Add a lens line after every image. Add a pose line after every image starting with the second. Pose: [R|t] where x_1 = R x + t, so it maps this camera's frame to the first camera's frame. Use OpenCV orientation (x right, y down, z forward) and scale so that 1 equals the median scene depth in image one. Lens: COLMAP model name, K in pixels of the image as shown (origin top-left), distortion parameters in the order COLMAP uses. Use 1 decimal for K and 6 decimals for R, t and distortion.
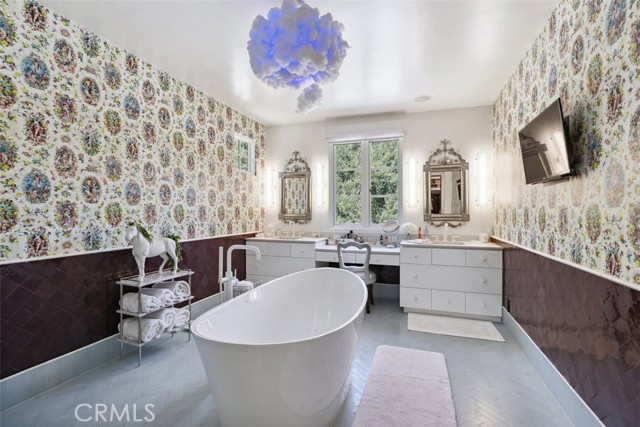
lens RADIAL K [[300.1, 0, 319.8], [0, 300.1, 215.1], [0, 0, 1]] dist [0.000660, -0.001463]
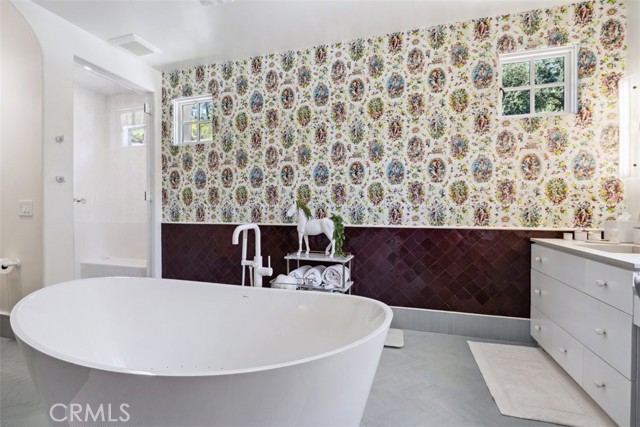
lens RADIAL K [[264.9, 0, 321.2], [0, 264.9, 194.1], [0, 0, 1]] dist [-0.006407, -0.000363]
pose [[0.059906, 0.005876, -0.998187, 0.252039], [0.006379, 0.999960, 0.006270, -0.008139], [0.998184, -0.006743, 0.059866, 0.736753]]
